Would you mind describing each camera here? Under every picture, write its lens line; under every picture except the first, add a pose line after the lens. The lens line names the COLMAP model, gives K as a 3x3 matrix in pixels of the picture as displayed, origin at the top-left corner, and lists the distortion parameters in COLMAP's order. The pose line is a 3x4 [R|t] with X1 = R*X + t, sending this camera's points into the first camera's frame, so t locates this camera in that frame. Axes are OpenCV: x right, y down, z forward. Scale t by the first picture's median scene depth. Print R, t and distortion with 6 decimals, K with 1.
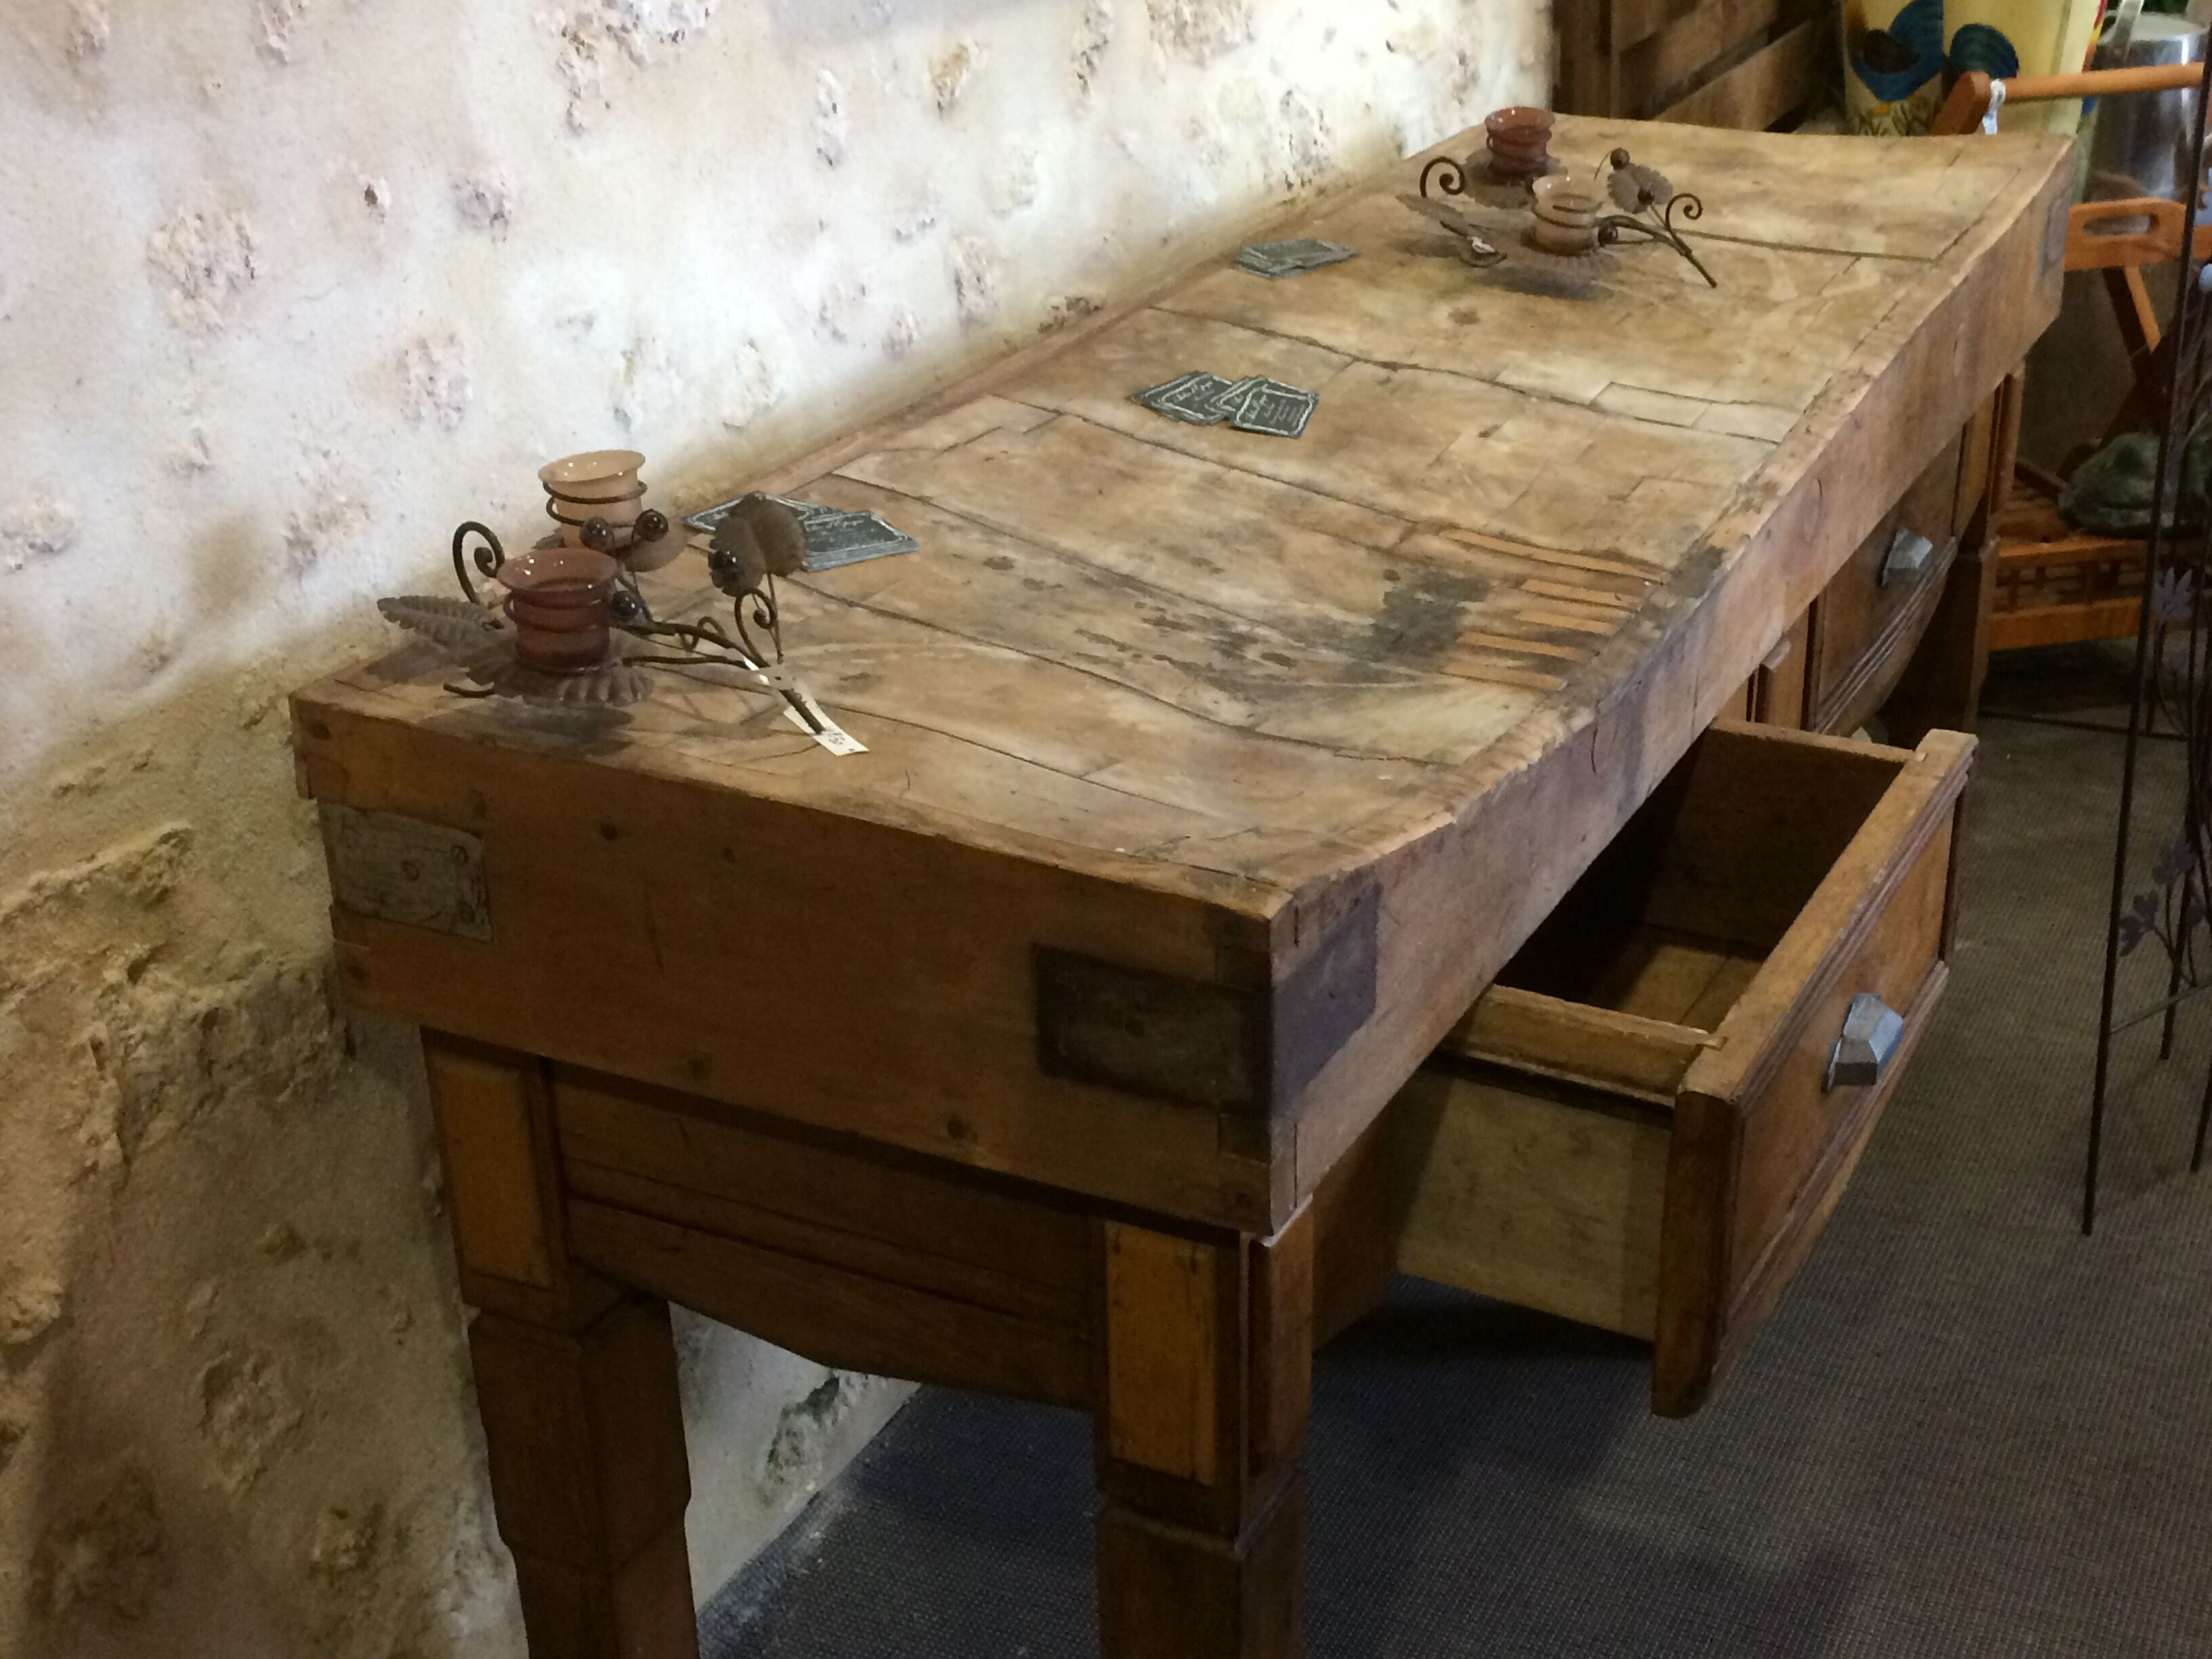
lens RADIAL K [[2871.4, 0, 1106.0], [0, 2871.4, 829.5], [0, 0, 1]] dist [0.026322, 0.283863]
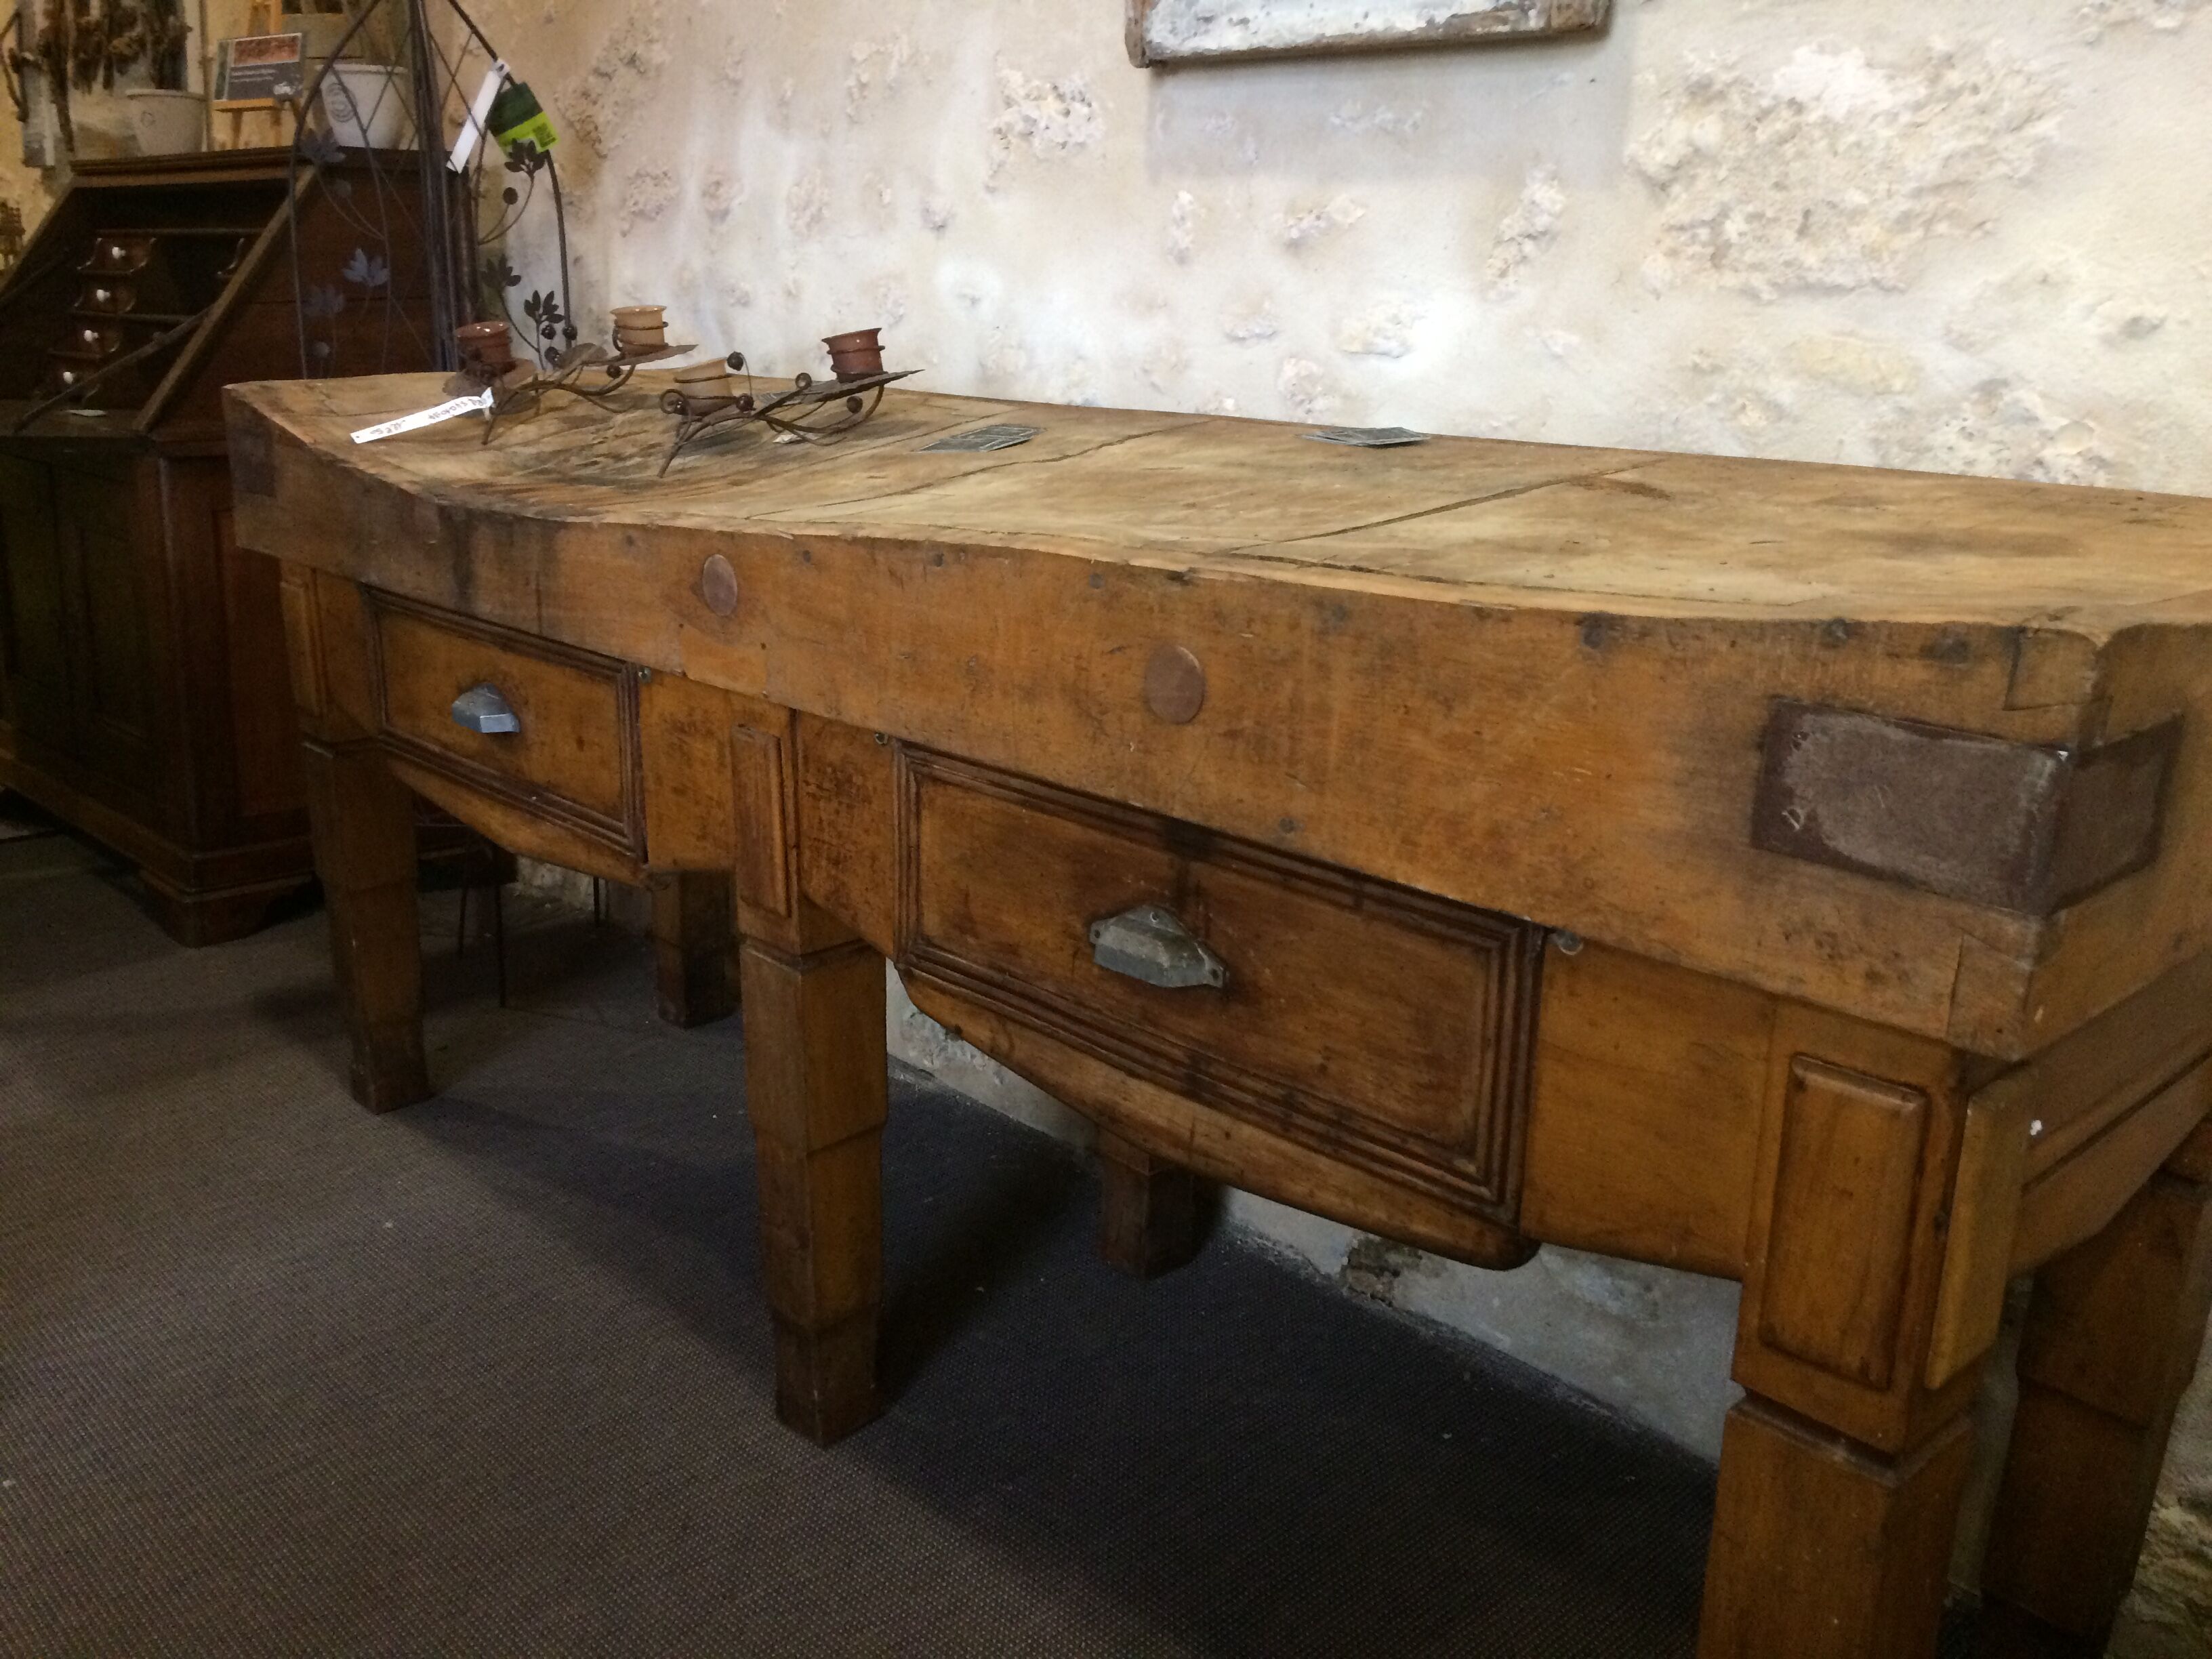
lens RADIAL K [[1857.1, 0, 1106.0], [0, 1857.1, 829.5], [0, 0, 1]] dist [0.124849, -0.195132]
pose [[-0.319997, 0.284272, -0.903765, 0.970505], [-0.394309, 0.827419, 0.399872, -0.421237], [0.861465, 0.484321, -0.152681, 1.480883]]
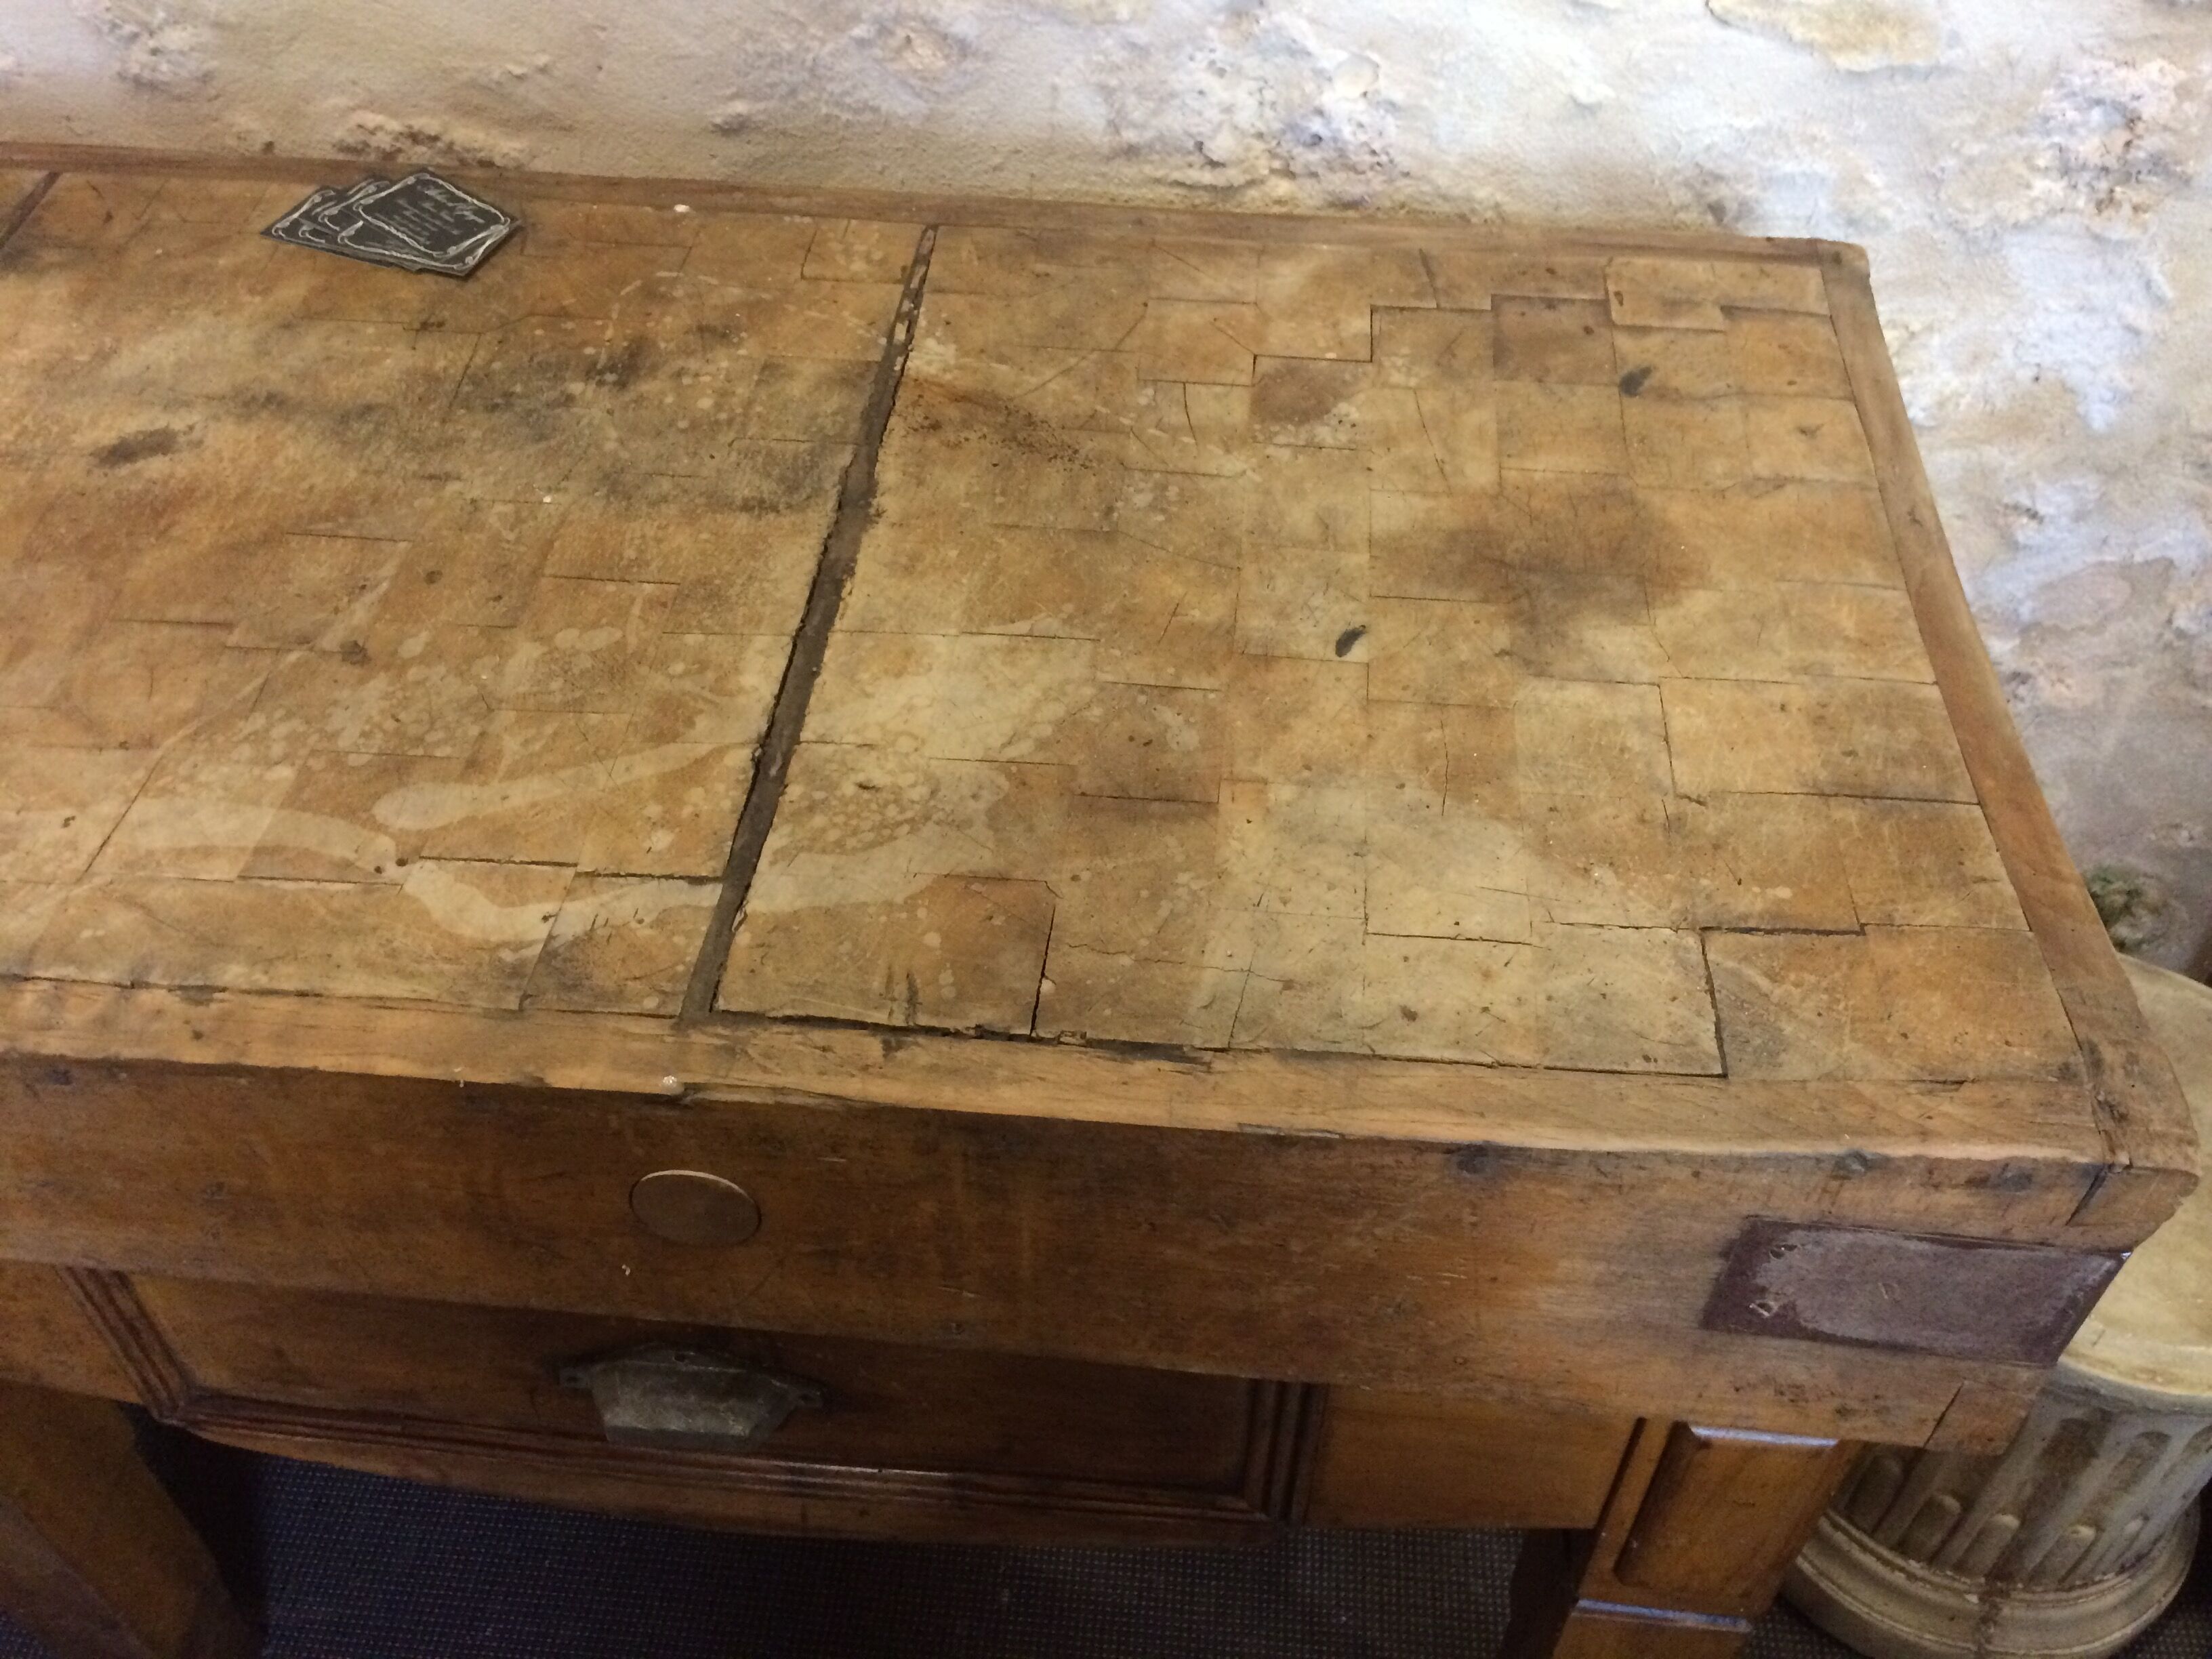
lens RADIAL K [[1875.4, 0, 1093.9], [0, 1875.4, 815.1], [0, 0, 1]] dist [0.127405, -0.202261]
pose [[0.365224, 0.673554, -0.642601, 0.628041], [-0.391227, 0.737424, 0.550589, -0.526154], [0.844720, 0.050315, 0.532838, 1.247839]]
